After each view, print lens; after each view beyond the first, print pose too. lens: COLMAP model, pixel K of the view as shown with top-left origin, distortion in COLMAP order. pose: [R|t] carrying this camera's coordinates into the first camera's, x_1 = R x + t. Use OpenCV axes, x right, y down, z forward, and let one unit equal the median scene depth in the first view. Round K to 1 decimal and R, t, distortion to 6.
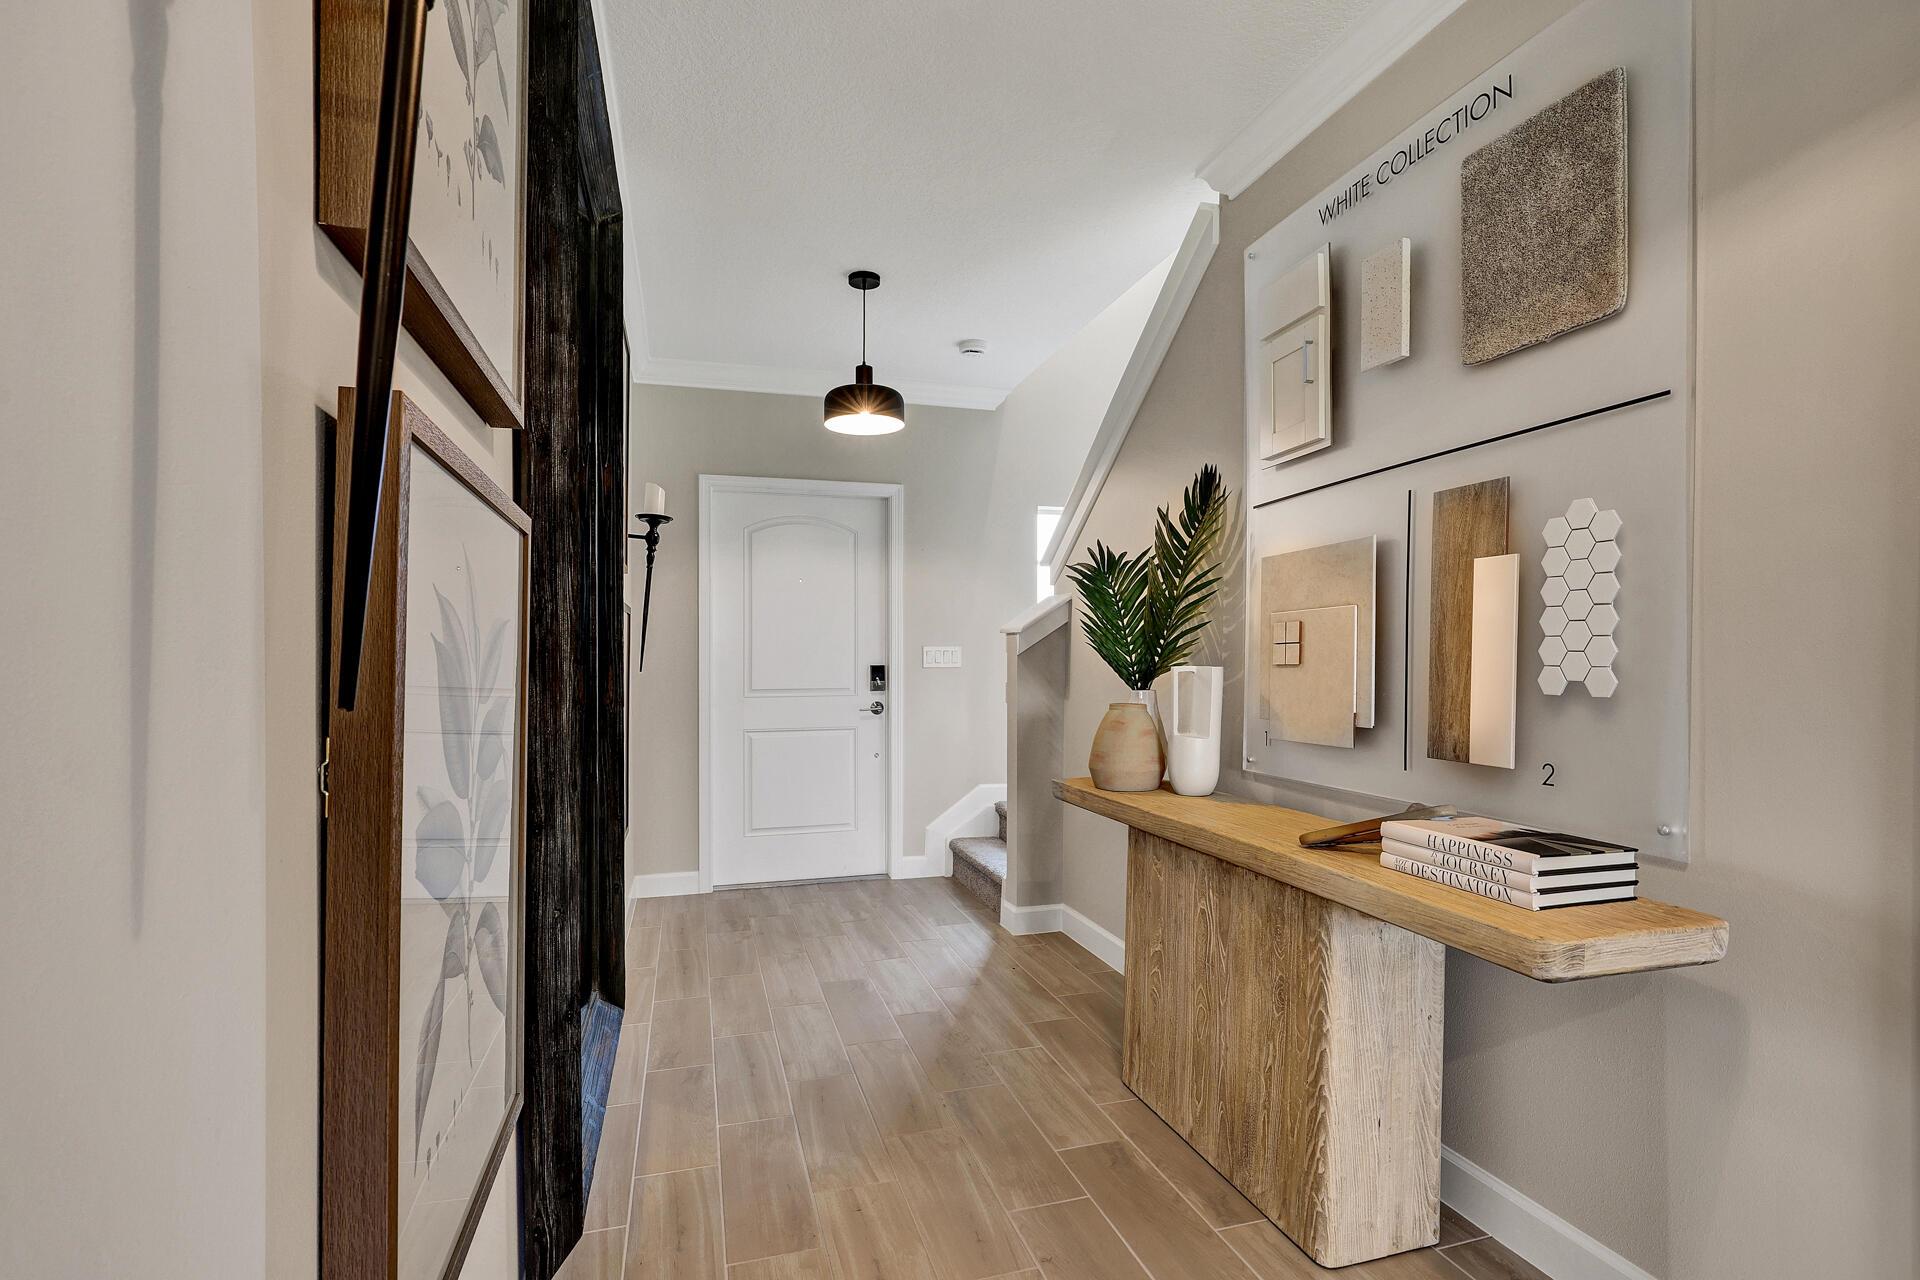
lens RADIAL K [[893.4, 0, 955.3], [0, 893.4, 656.9], [0, 0, 1]] dist [-0.028625, 0.001201]
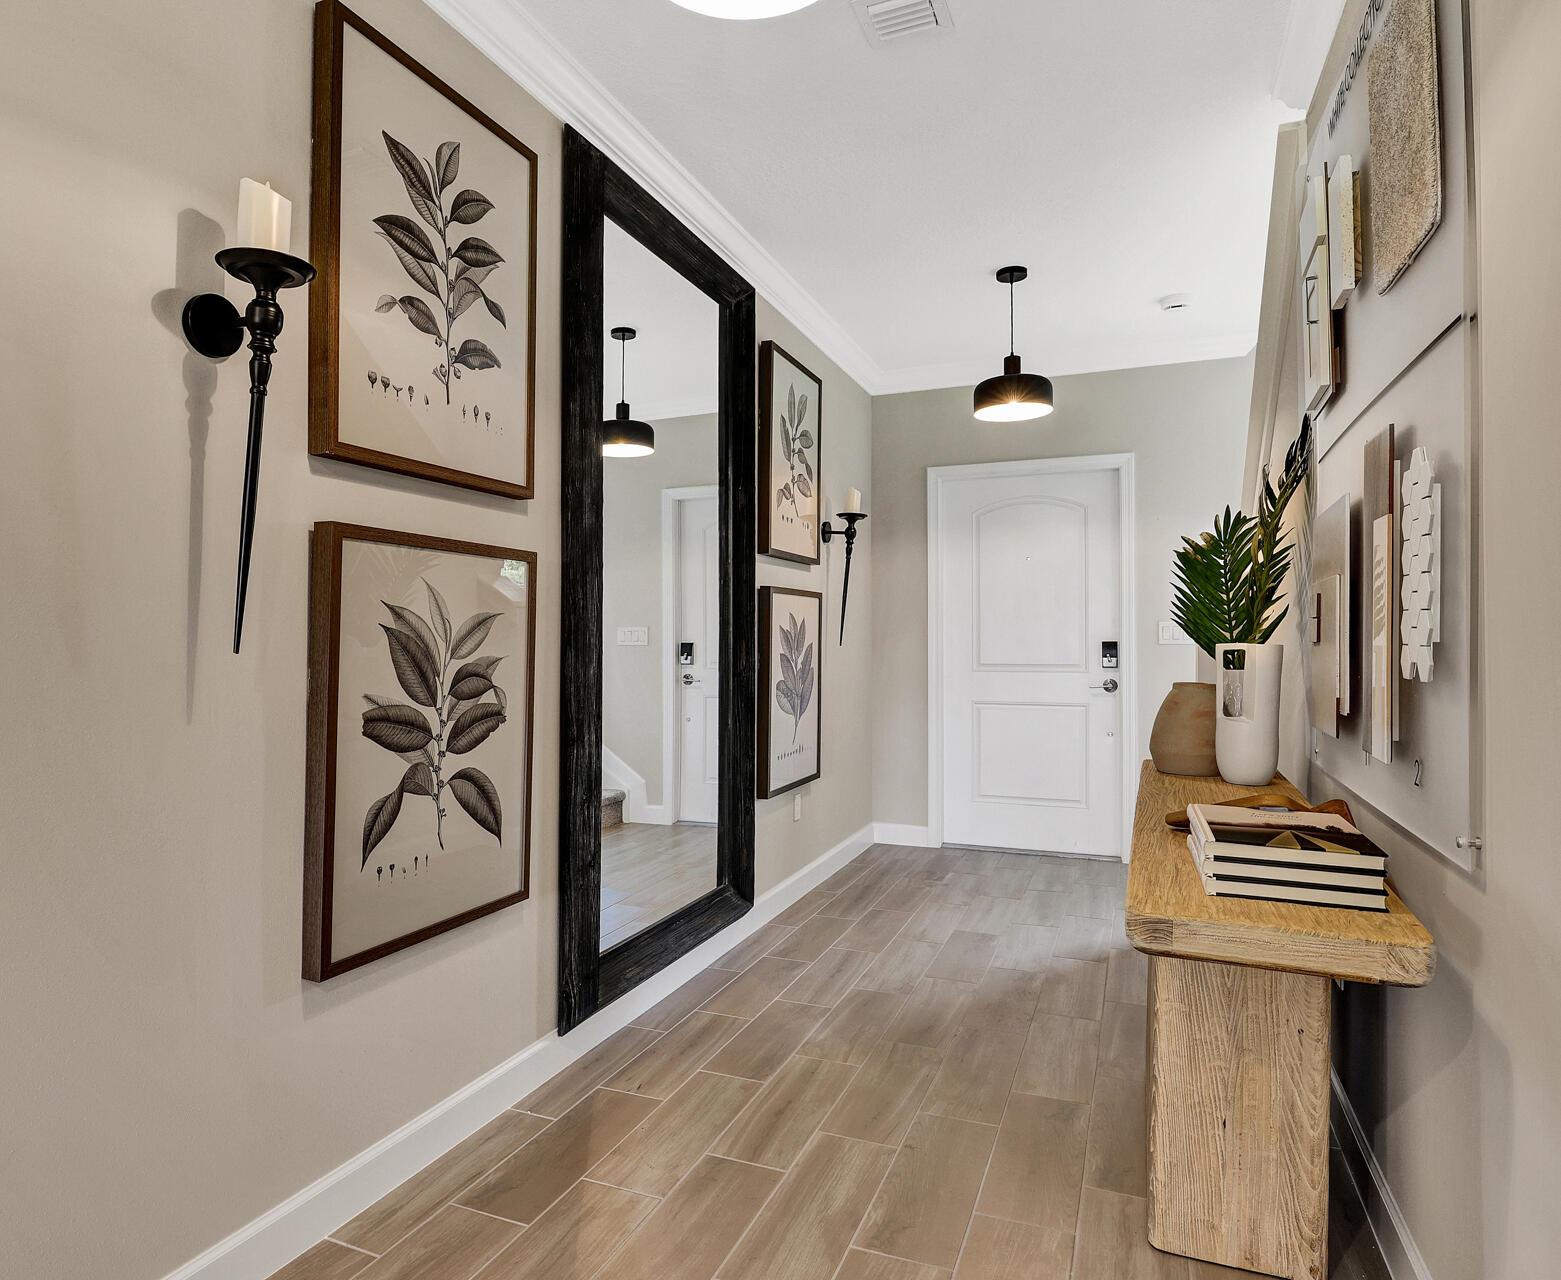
lens RADIAL K [[941.3, 0, 776.5], [0, 941.3, 635.3], [0, 0, 1]] dist [-0.027032, -0.008165]
pose [[0.785714, 0.000979, -0.618589, 0.427271], [0.001047, 0.999995, 0.002913, -0.001397], [0.618589, -0.002936, 0.785709, -0.050555]]
